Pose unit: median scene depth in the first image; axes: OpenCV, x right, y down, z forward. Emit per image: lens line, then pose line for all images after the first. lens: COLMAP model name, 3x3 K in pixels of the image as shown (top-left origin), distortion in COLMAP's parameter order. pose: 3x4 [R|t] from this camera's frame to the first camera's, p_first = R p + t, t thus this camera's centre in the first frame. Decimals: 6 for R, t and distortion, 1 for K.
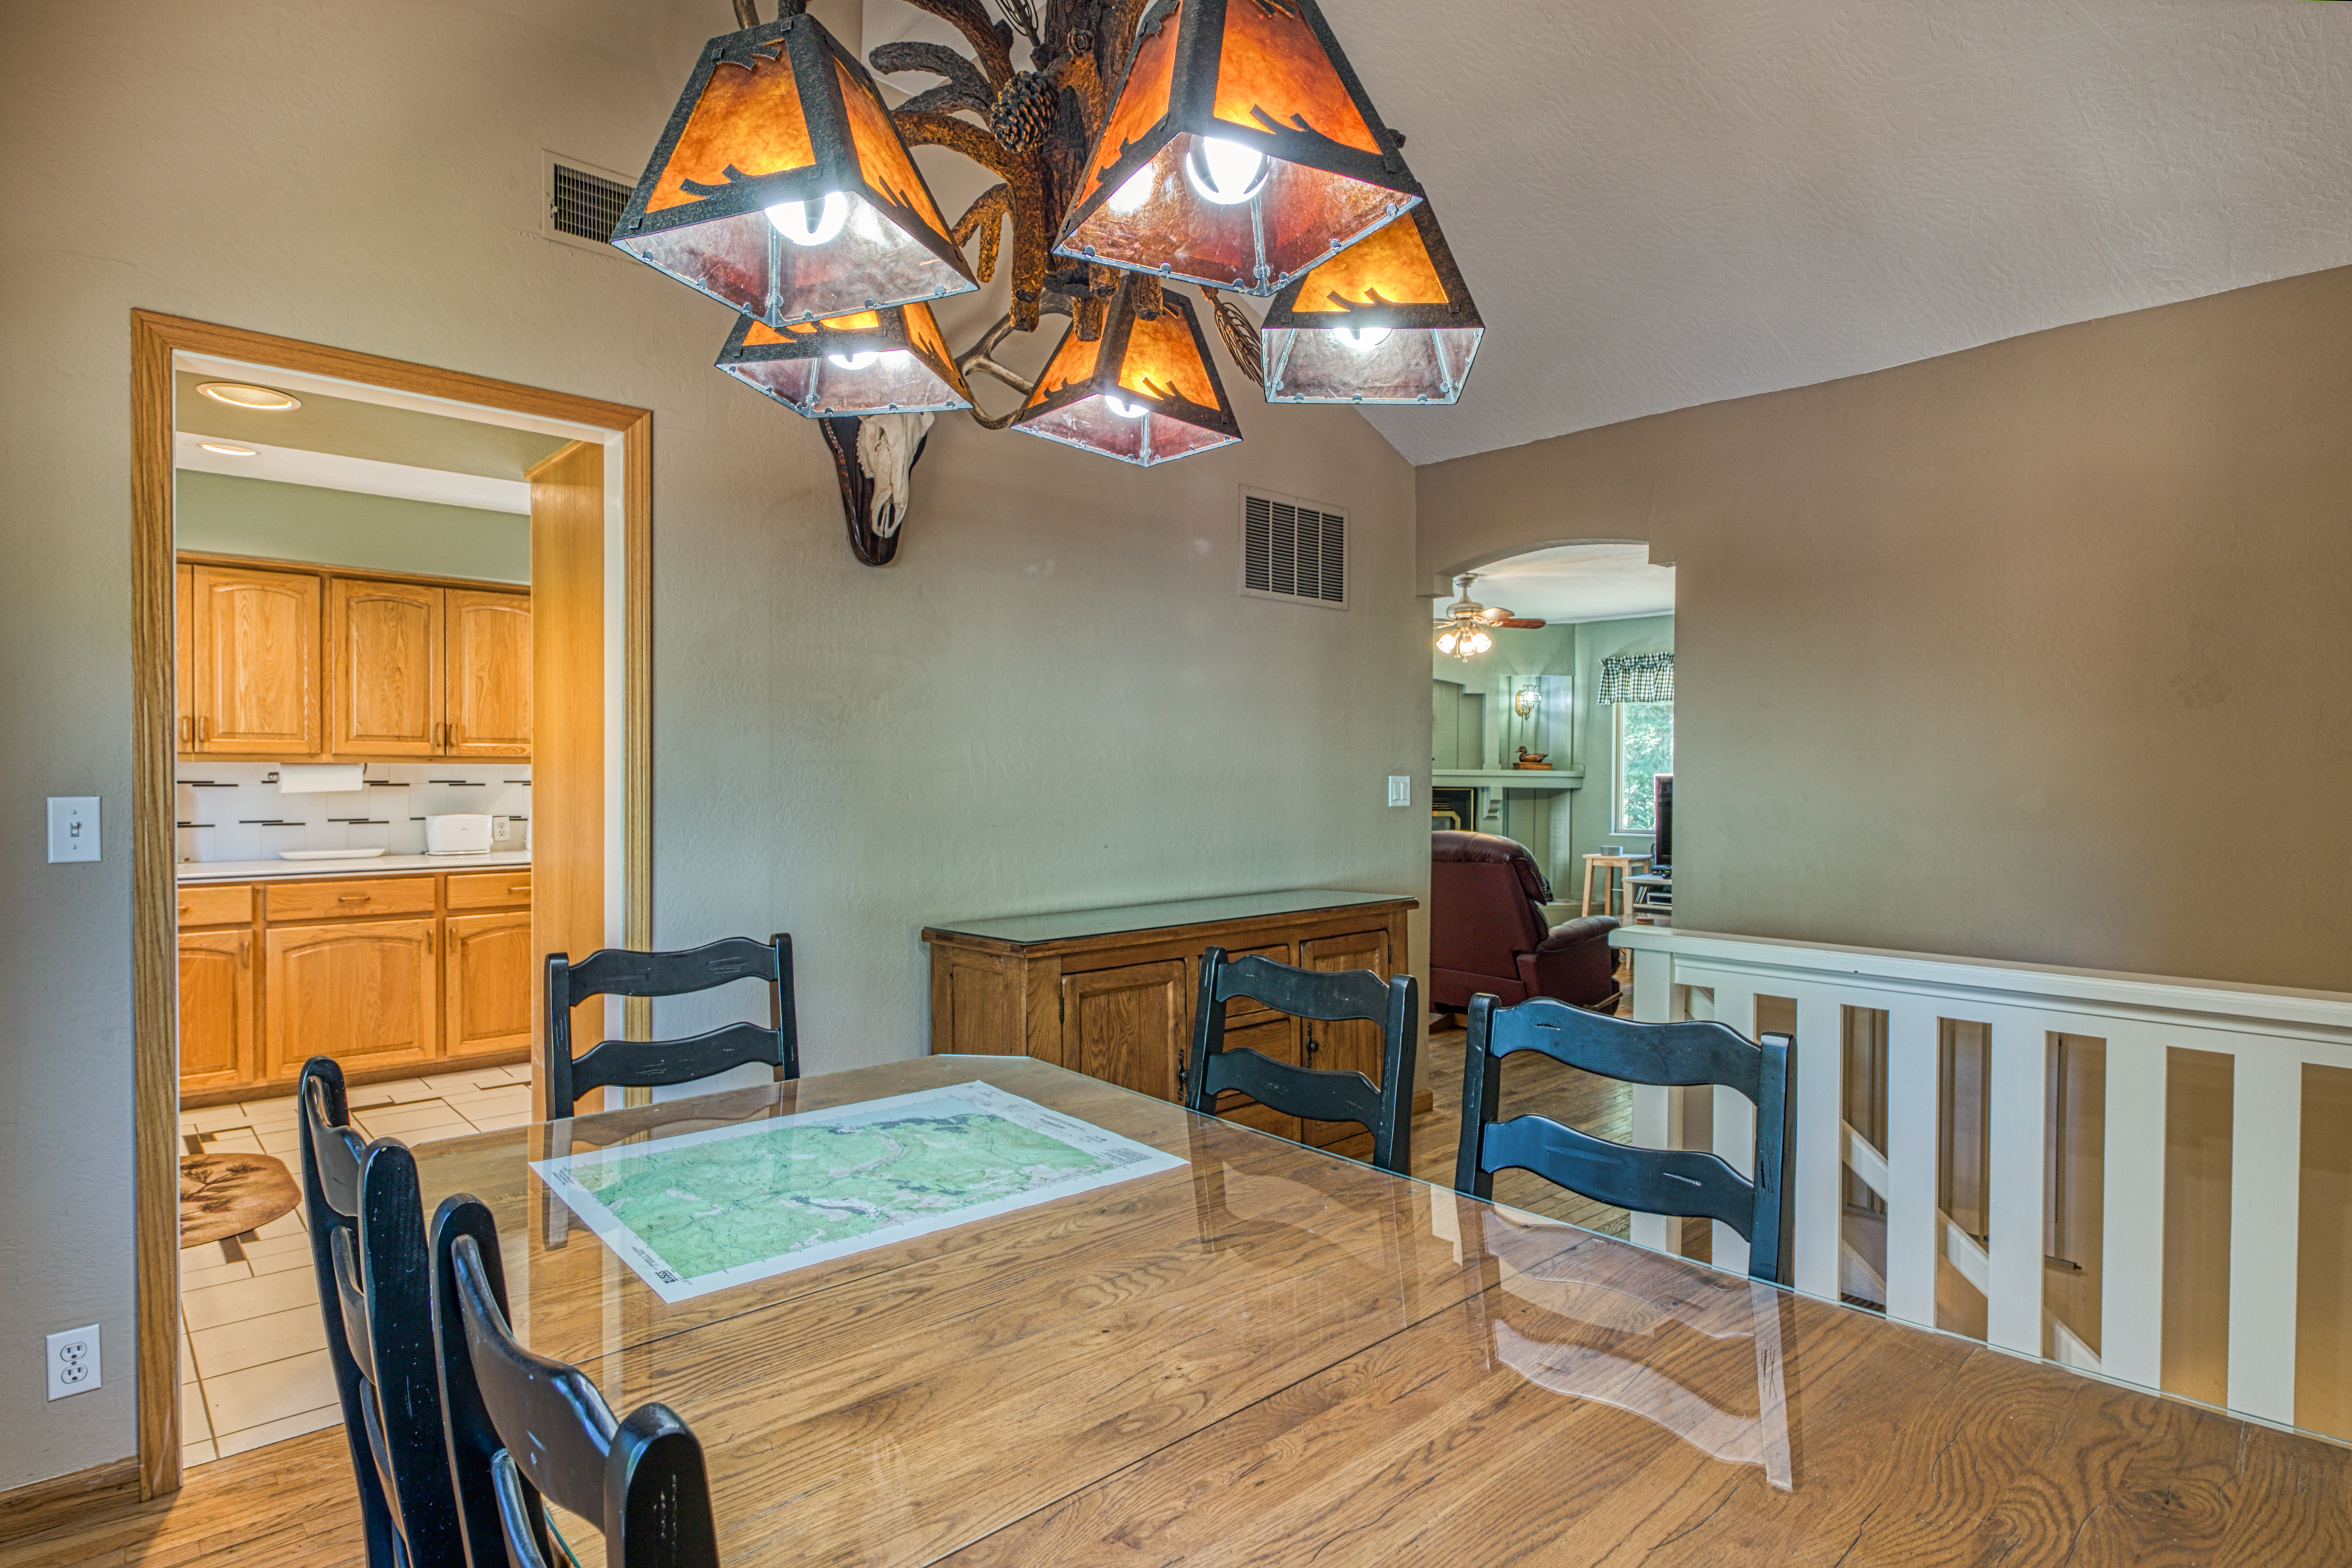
lens RADIAL K [[1194.2, 0, 1176.0], [0, 1194.2, 784.0], [0, 0, 1]] dist [-0.000346, -0.000065]
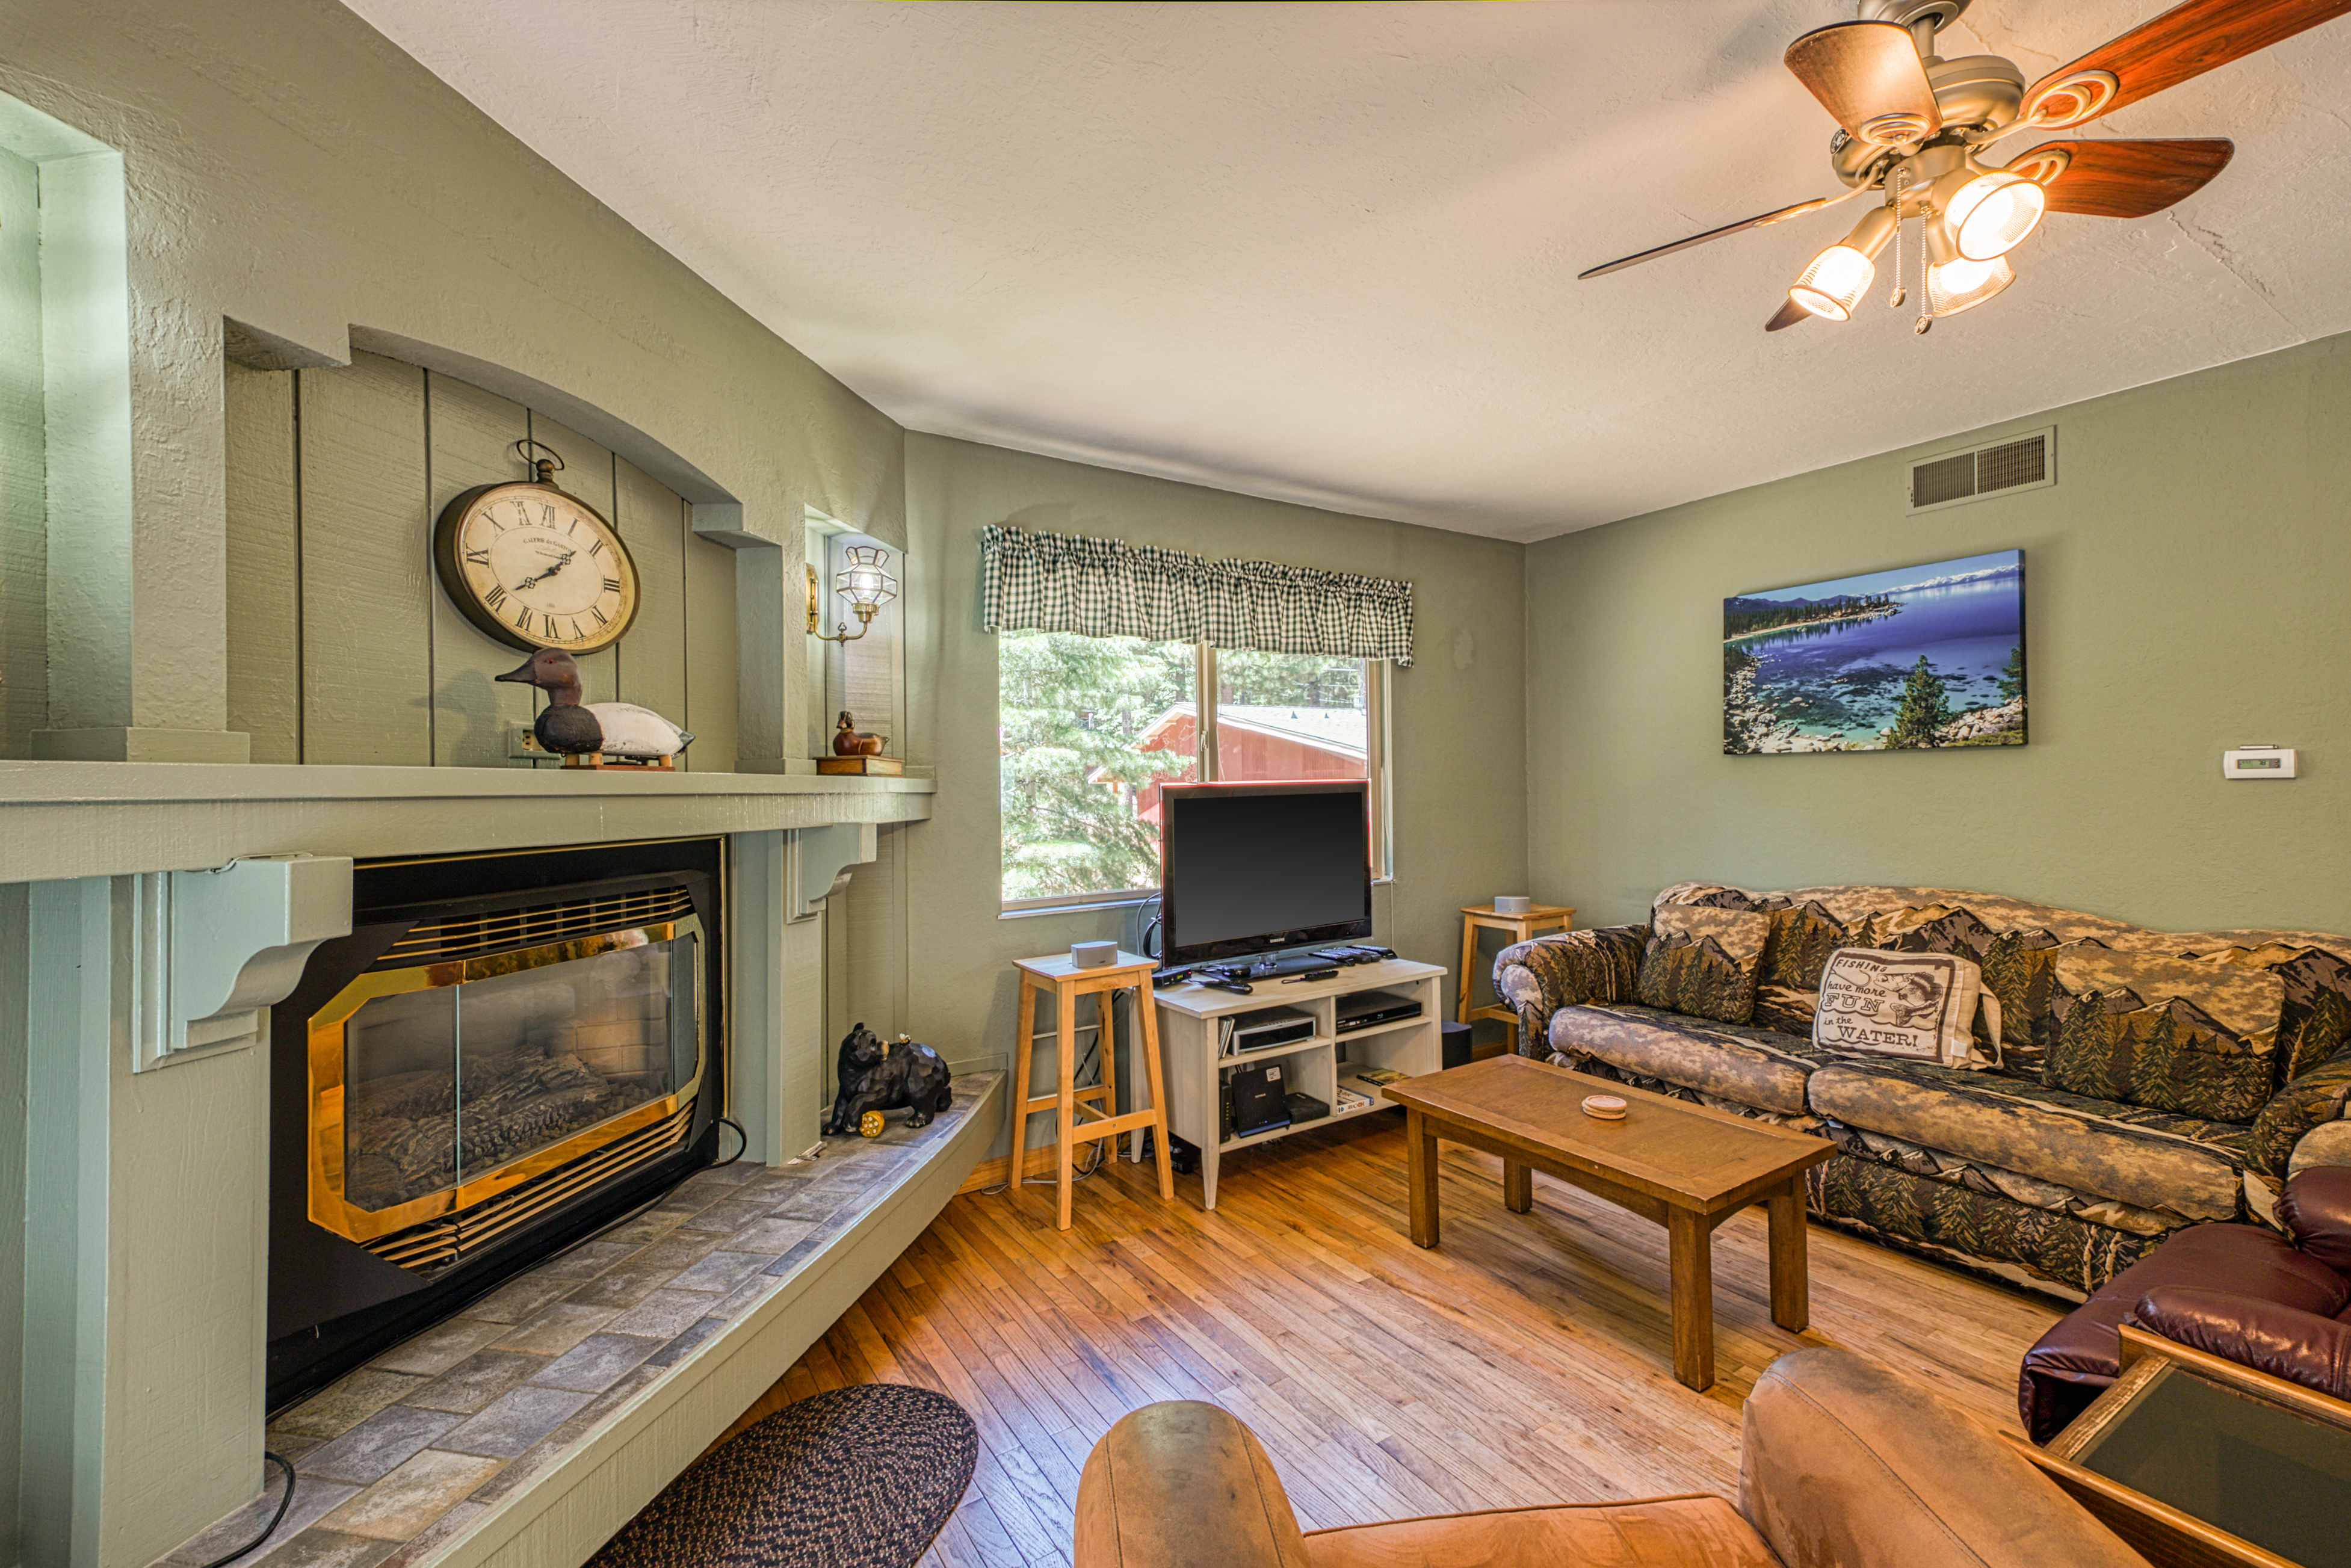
lens RADIAL K [[1012.8, 0, 1184.6], [0, 1012.8, 793.7], [0, 0, 1]] dist [-0.000594, 0.000011]
pose [[0.120622, -0.010975, 0.992638, -0.007717], [0.021481, 0.999734, 0.008443, -0.007191], [-0.992466, 0.020304, 0.120826, 0.865536]]
